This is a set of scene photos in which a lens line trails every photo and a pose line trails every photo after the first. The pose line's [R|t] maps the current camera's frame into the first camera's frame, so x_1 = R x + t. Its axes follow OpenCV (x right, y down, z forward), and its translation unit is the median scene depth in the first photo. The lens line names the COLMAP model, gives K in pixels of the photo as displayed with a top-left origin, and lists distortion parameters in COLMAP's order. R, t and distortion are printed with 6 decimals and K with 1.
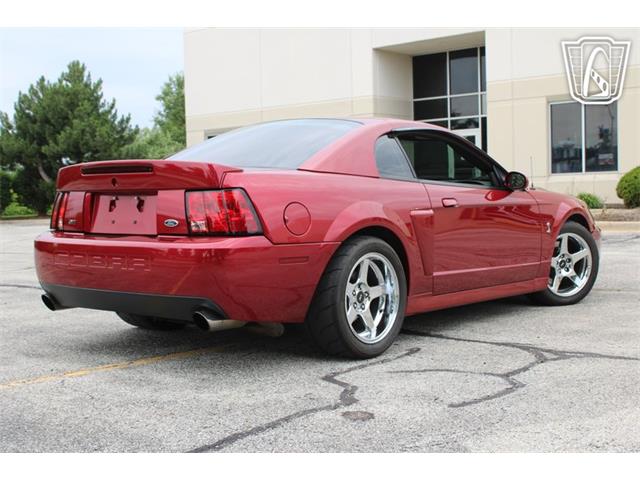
lens RADIAL K [[851.0, 0, 320.0], [0, 851.0, 240.0], [0, 0, 1]] dist [-0.048201, -0.007003]
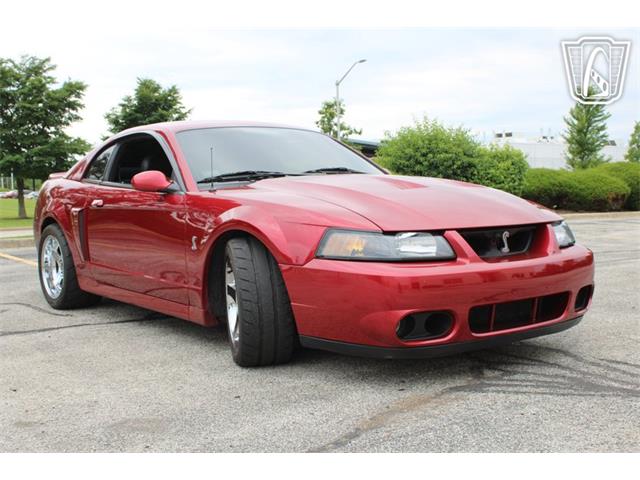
lens RADIAL K [[815.0, 0, 320.0], [0, 815.0, 240.0], [0, 0, 1]] dist [-0.047395, -0.011349]
pose [[-0.209236, 0.095486, -0.973192, 1.169039], [-0.032121, 0.994013, 0.104435, -0.119476], [0.977337, 0.053111, -0.204917, 1.561709]]
